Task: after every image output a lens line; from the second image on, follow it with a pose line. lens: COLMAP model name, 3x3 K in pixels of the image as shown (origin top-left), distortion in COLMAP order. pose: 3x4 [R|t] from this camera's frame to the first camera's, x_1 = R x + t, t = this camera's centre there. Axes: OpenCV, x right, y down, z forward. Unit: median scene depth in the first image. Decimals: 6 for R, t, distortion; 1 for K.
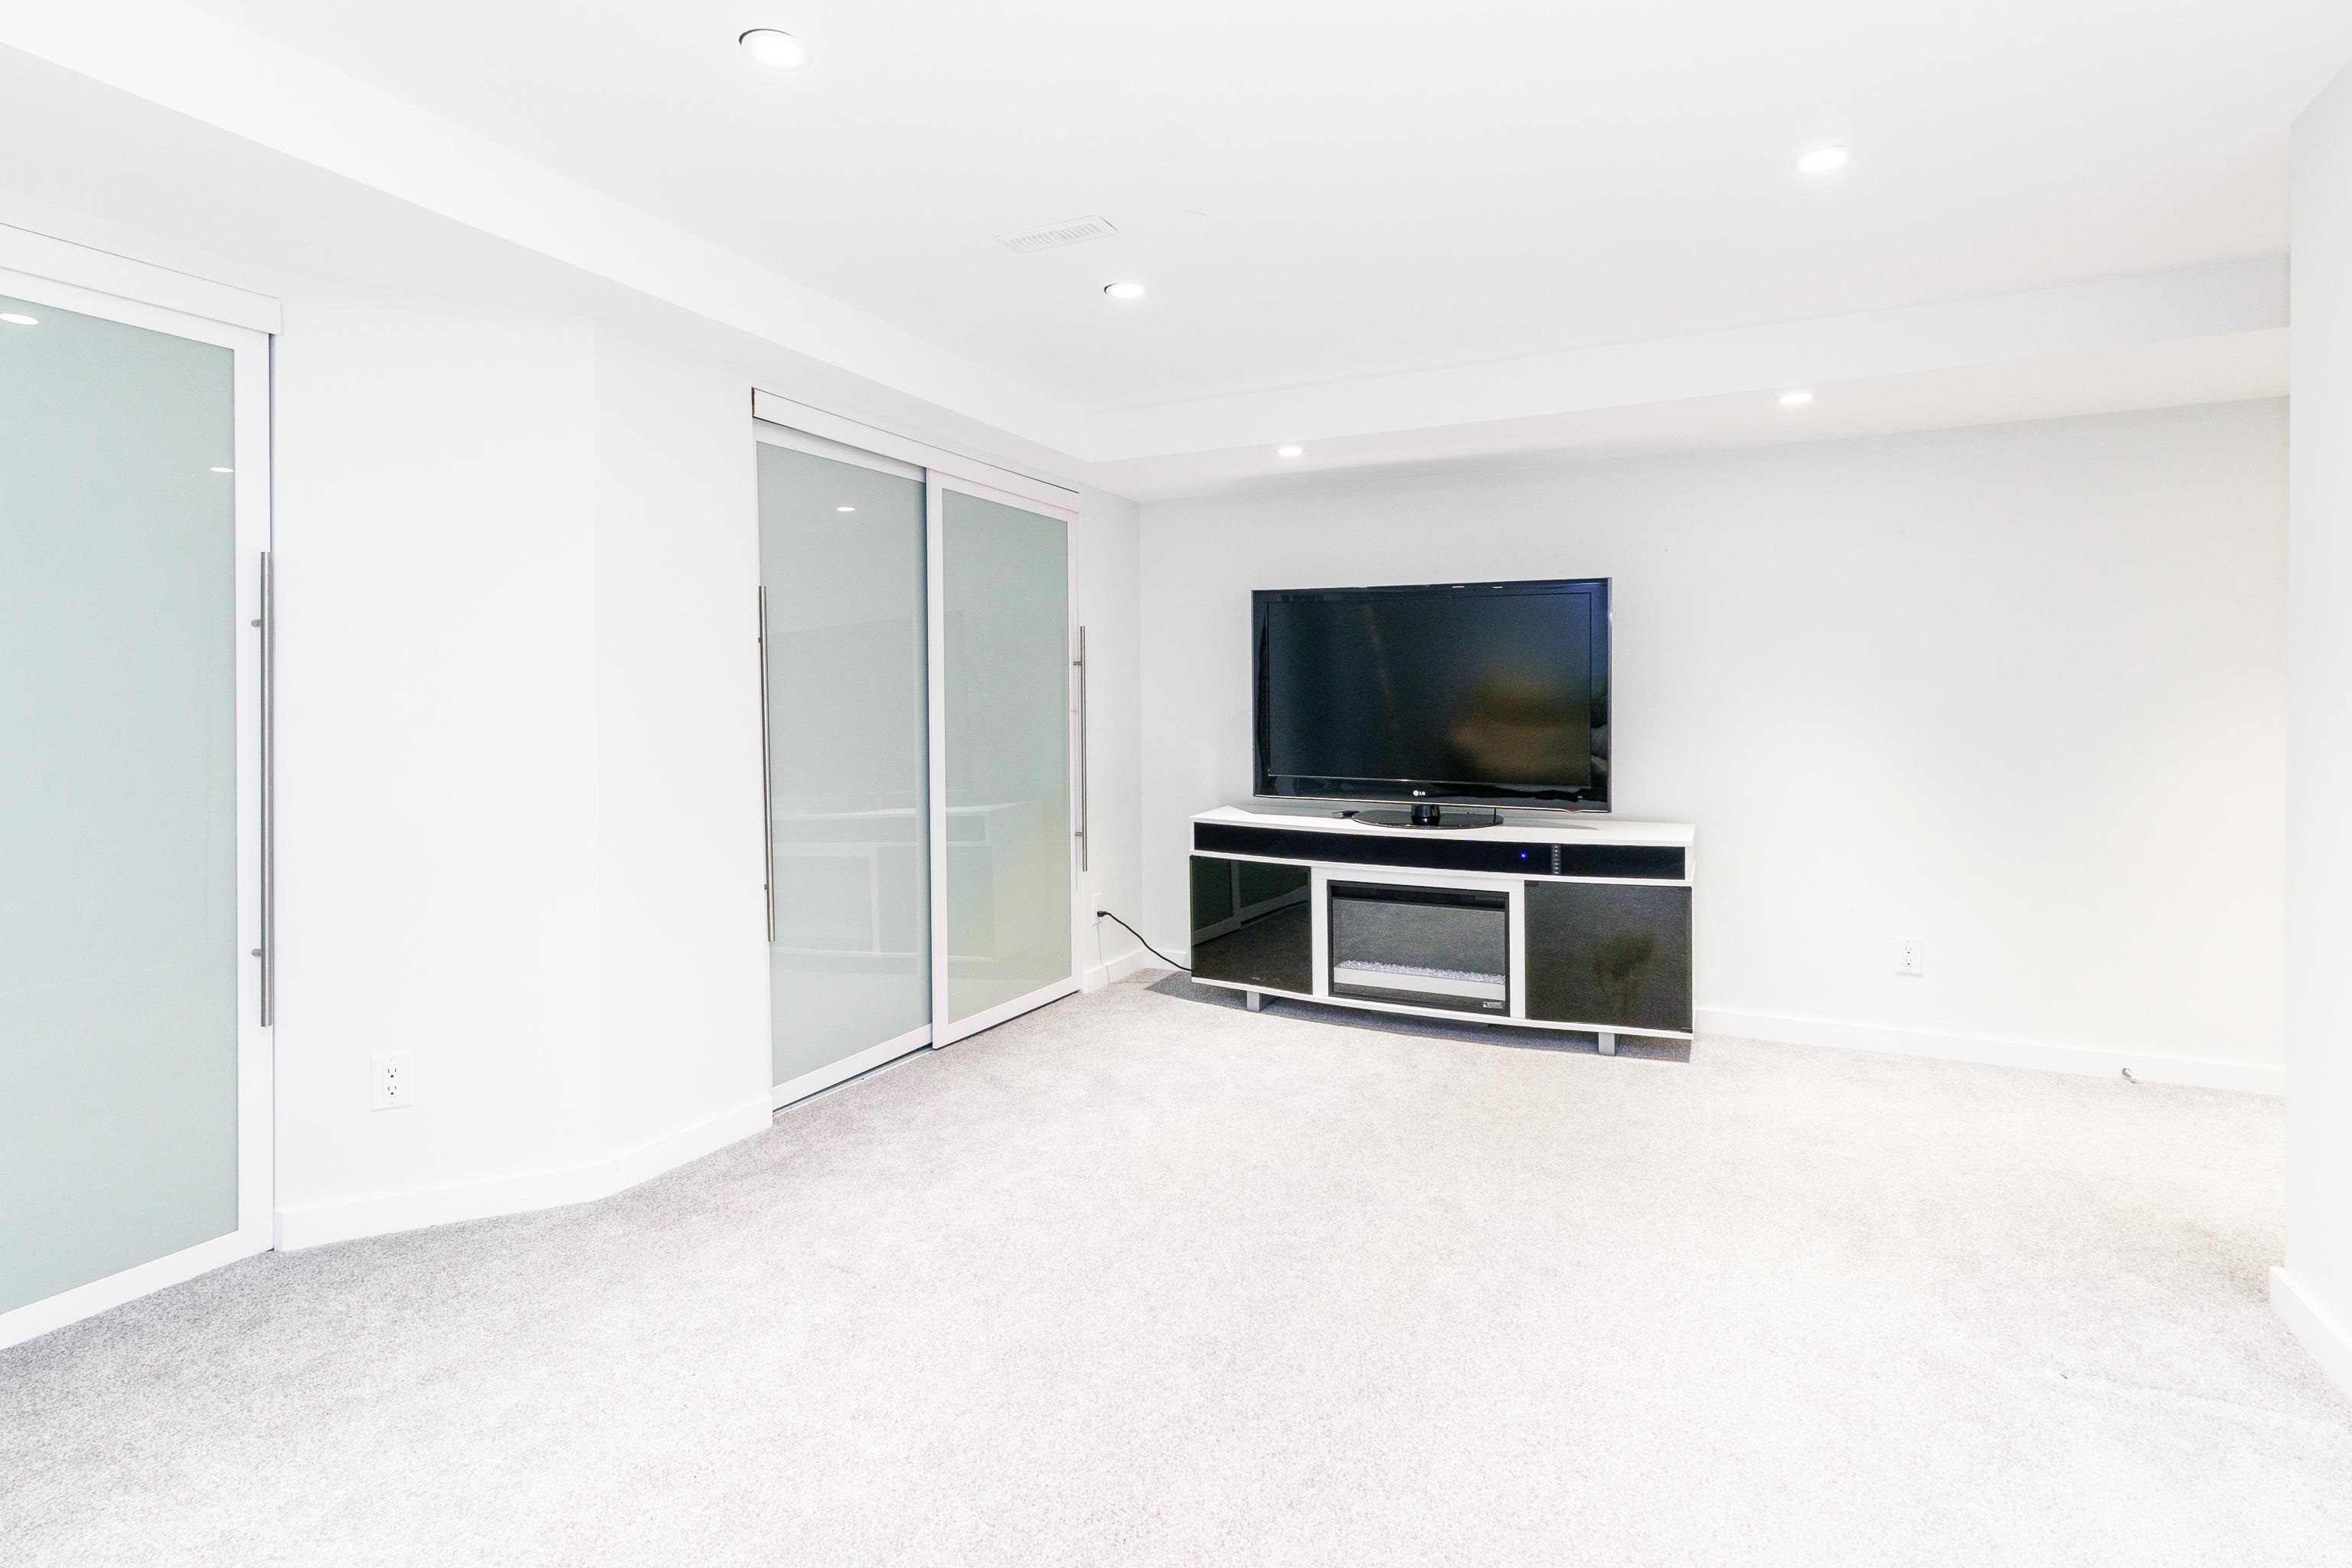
lens RADIAL K [[1150.2, 0, 1167.8], [0, 1150.2, 723.1], [0, 0, 1]] dist [0.000837, 0.000150]
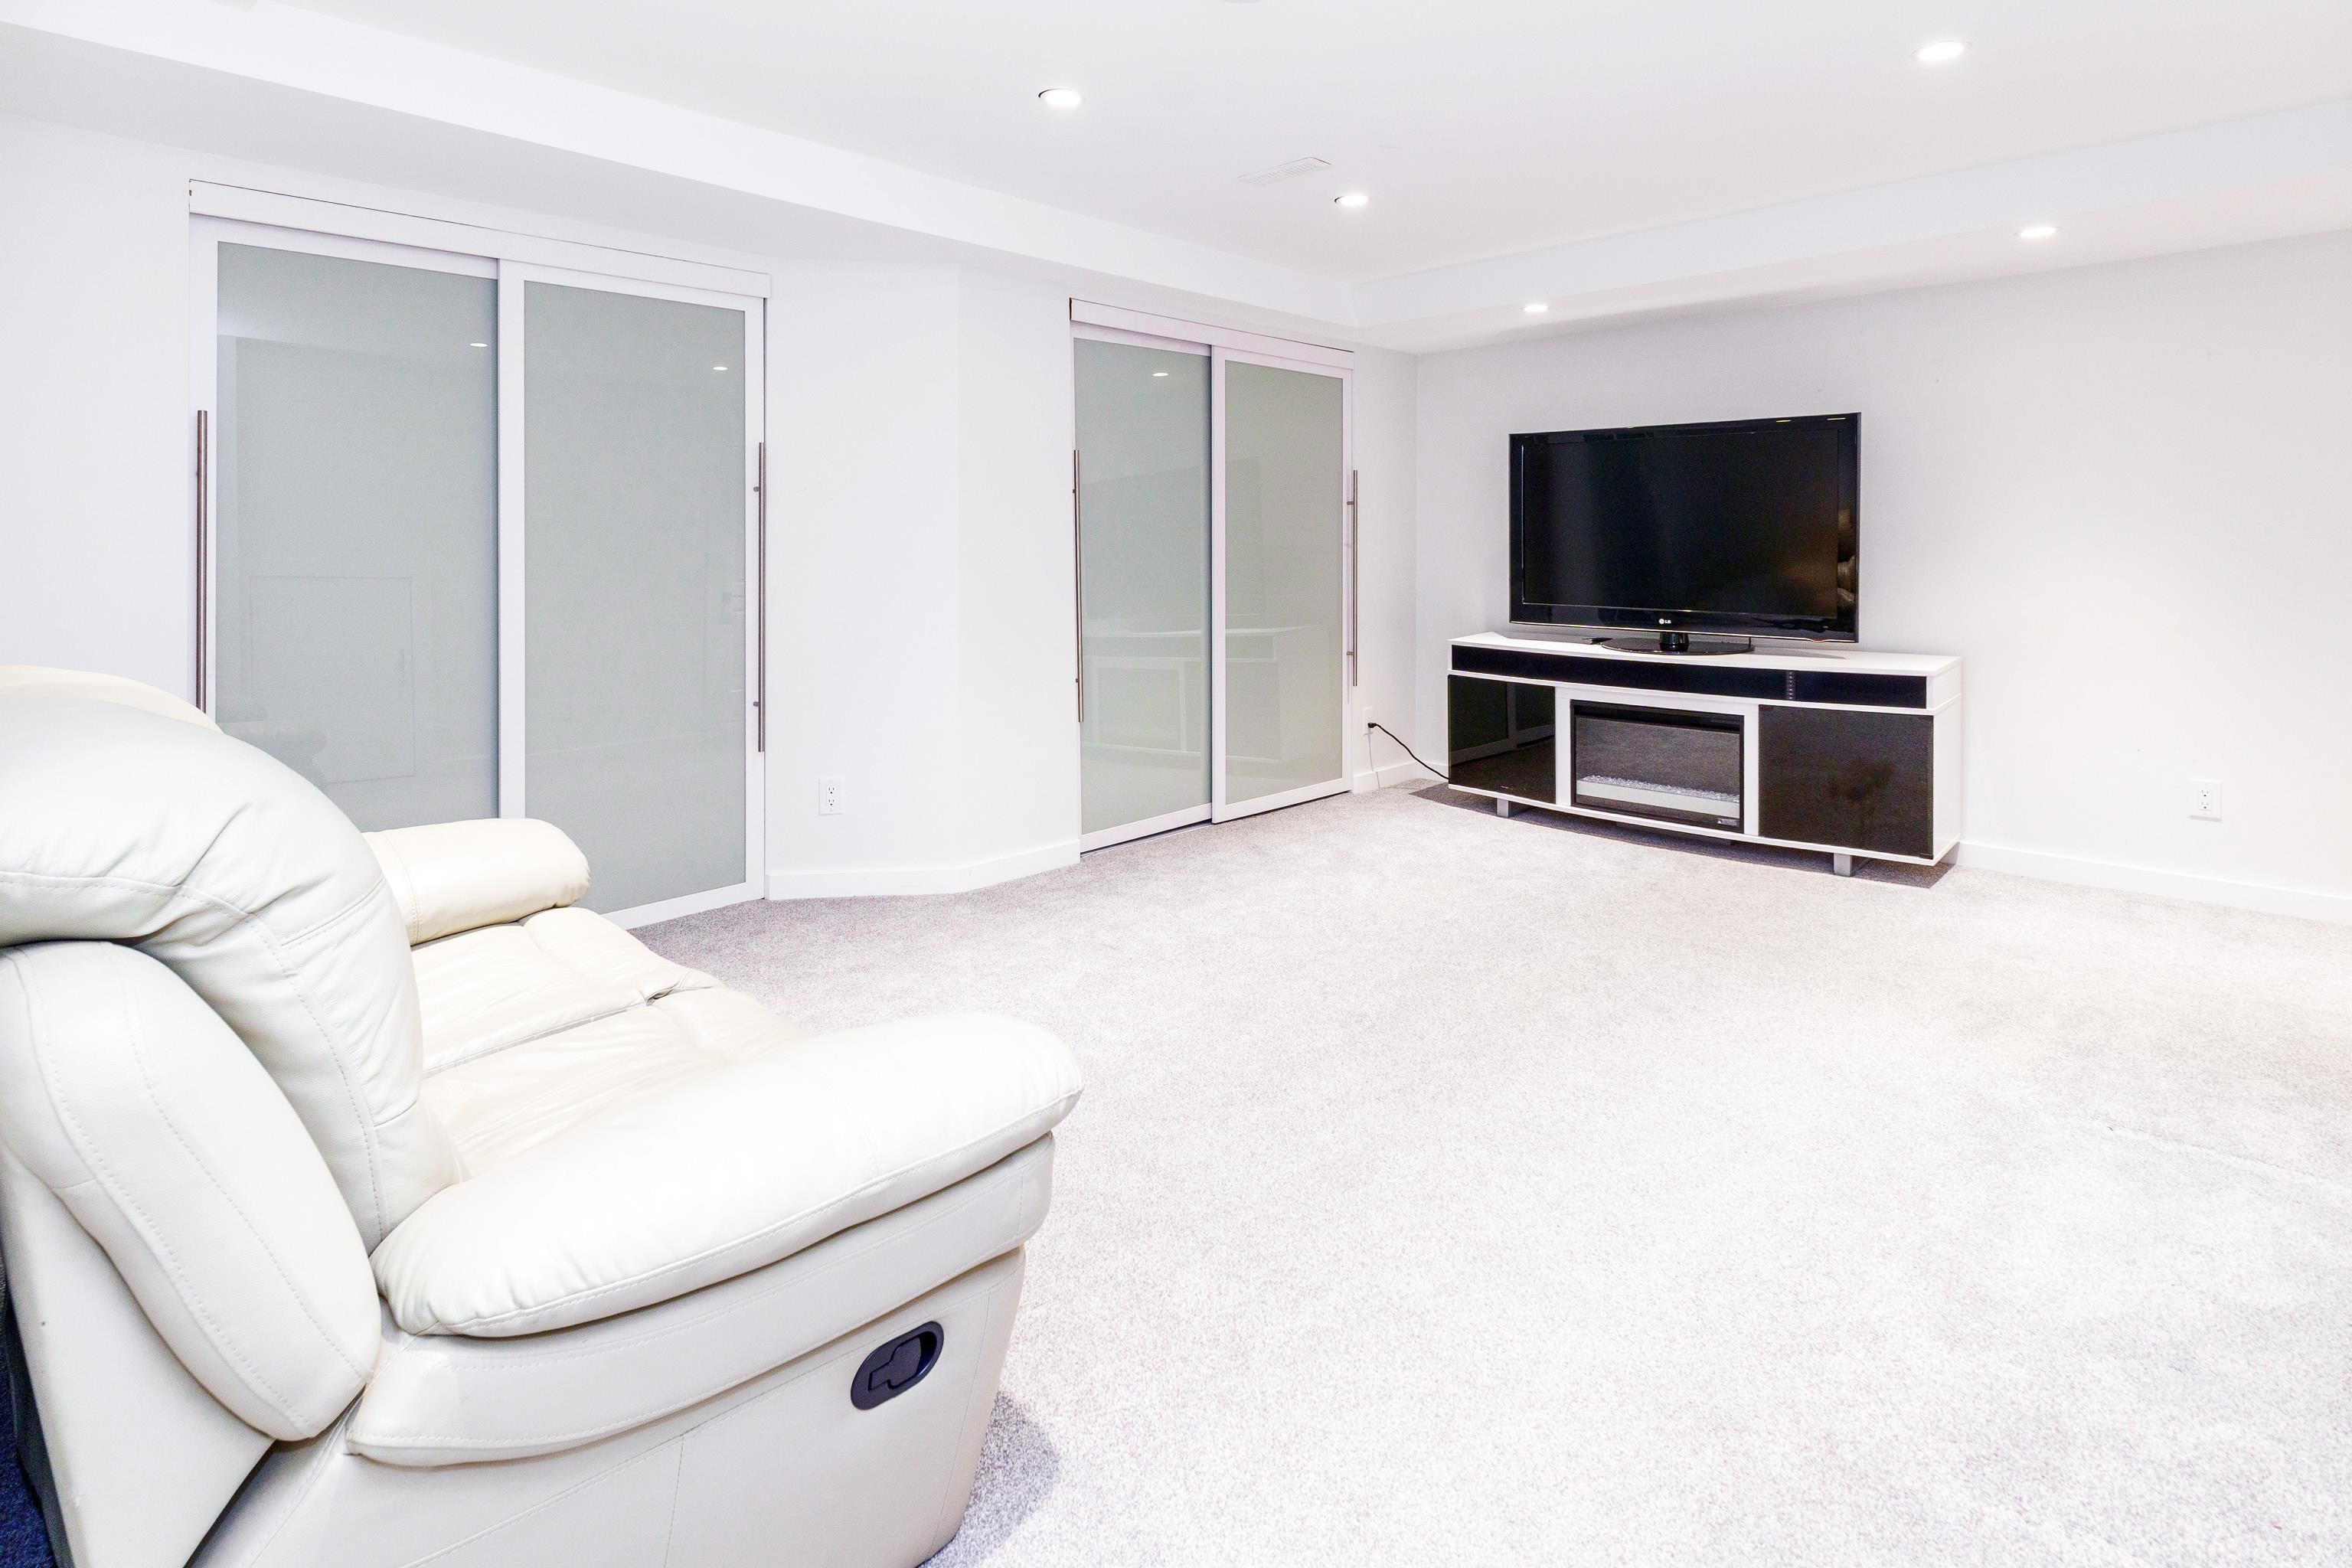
lens RADIAL K [[1217.0, 0, 1170.3], [0, 1217.0, 534.4], [0, 0, 1]] dist [-0.000958, -0.000266]
pose [[0.951629, -0.006126, -0.307189, 0.139415], [0.000074, 0.999806, -0.019707, 0.002903], [0.307250, 0.018731, 0.951444, -0.225227]]
